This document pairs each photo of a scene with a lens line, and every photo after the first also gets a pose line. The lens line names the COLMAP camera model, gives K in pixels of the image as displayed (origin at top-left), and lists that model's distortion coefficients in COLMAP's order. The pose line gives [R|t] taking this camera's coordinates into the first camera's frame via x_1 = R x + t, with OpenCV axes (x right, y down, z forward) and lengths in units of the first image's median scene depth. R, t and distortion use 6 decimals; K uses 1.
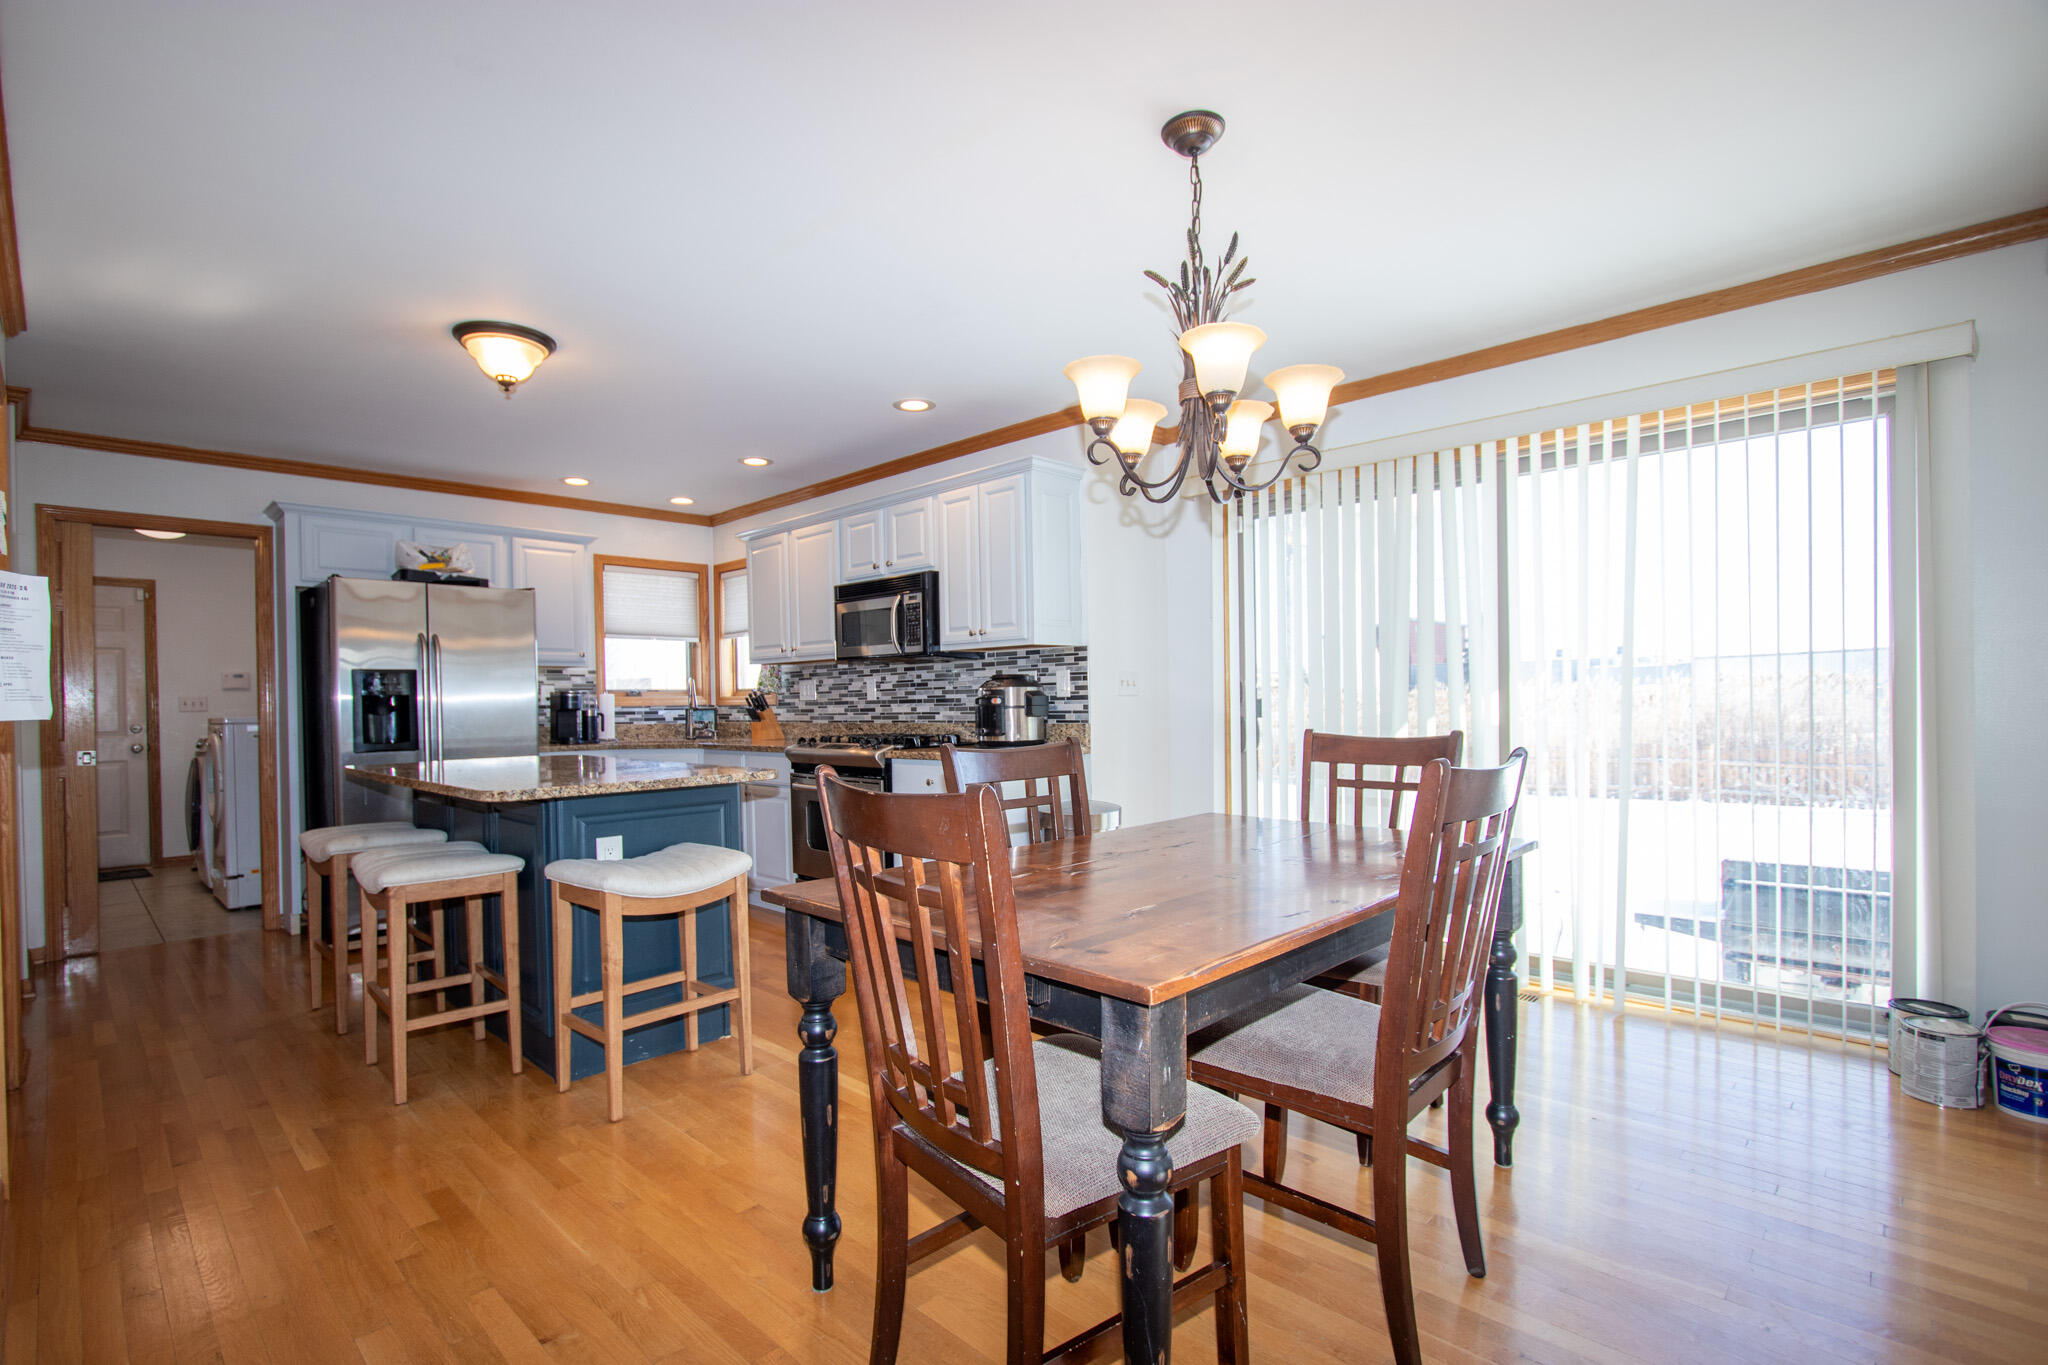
lens RADIAL K [[949.3, 0, 1013.3], [0, 949.3, 707.7], [0, 0, 1]] dist [-0.011771, 0.000770]
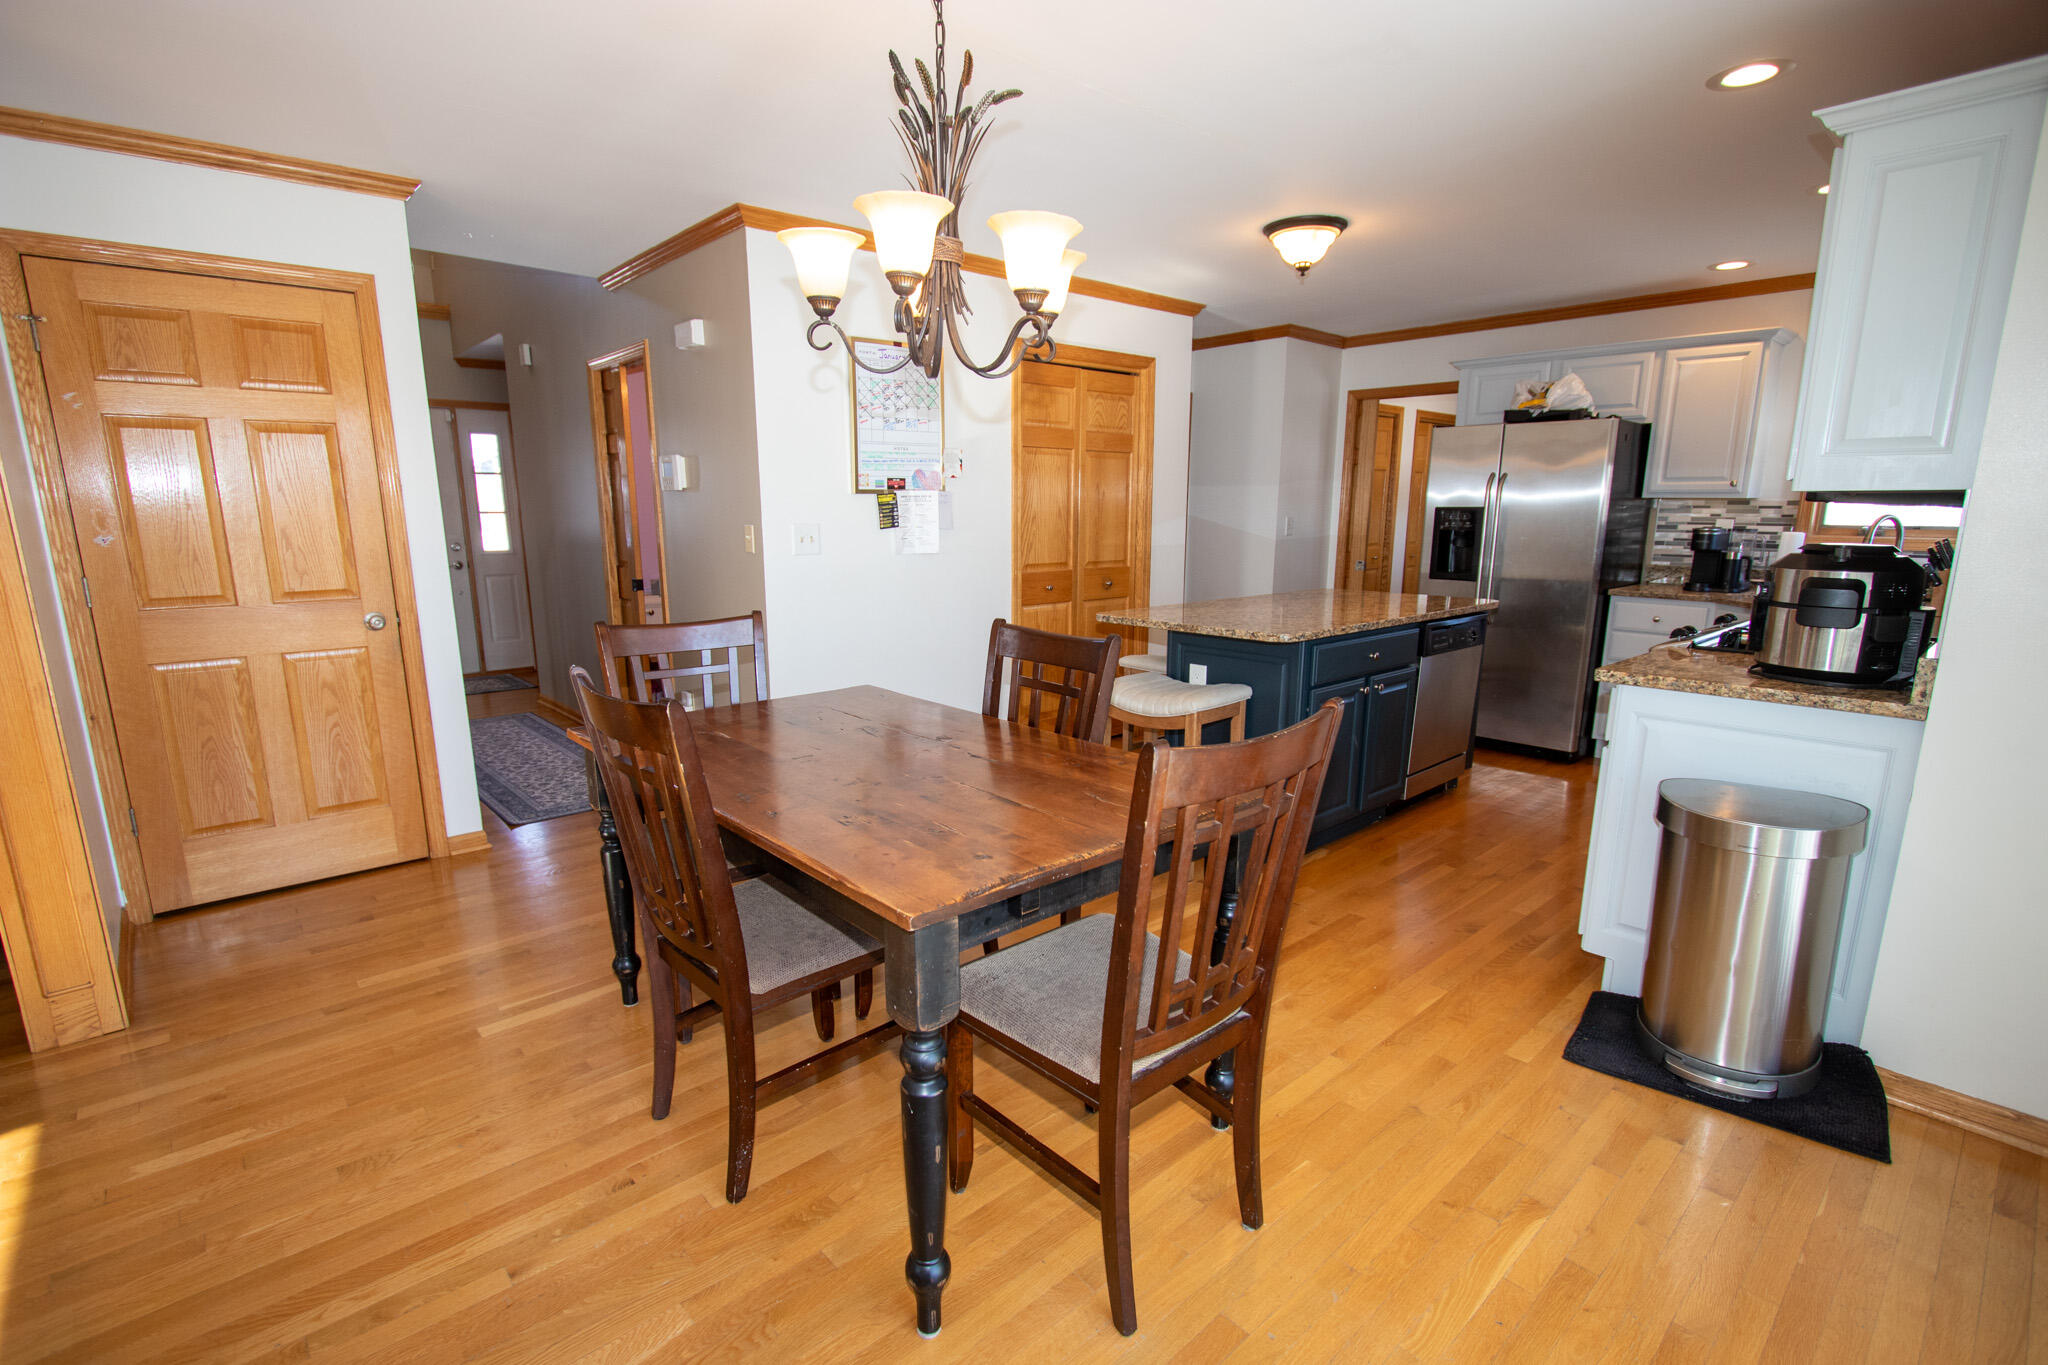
lens RADIAL K [[949.3, 0, 1013.3], [0, 949.3, 707.7], [0, 0, 1]] dist [-0.011771, 0.000770]
pose [[-0.071744, 0.222997, -0.972175, 0.532247], [-0.005201, 0.974590, 0.223935, -0.056926], [0.997410, 0.021122, -0.068761, 0.537934]]
